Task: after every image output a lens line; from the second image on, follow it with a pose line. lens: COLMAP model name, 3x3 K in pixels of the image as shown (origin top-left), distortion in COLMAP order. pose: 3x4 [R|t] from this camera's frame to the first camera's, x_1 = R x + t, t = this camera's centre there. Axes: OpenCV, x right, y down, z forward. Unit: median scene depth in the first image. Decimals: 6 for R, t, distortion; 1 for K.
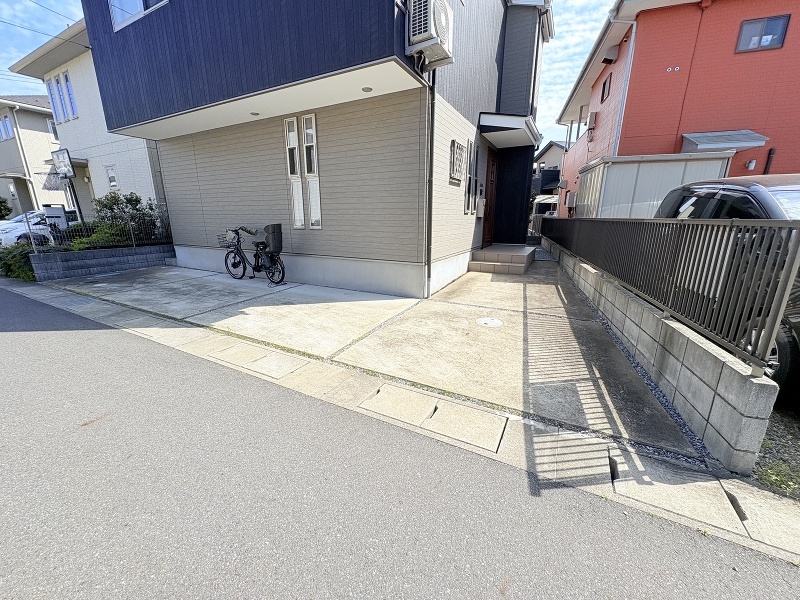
lens RADIAL K [[317.7, 0, 399.0], [0, 317.7, 297.7], [0, 0, 1]] dist [-0.000147, 0.000388]
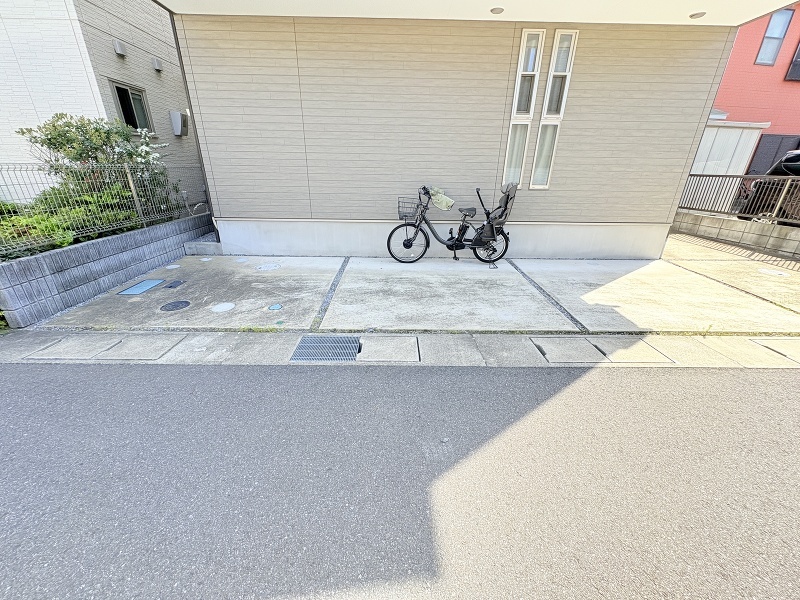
lens RADIAL K [[317.7, 0, 399.0], [0, 317.7, 297.7], [0, 0, 1]] dist [-0.000147, 0.000388]
pose [[0.874669, -0.175786, 0.451723, -1.124341], [0.108792, 0.979342, 0.170452, -0.138782], [-0.472354, -0.099946, 0.875724, 0.495458]]
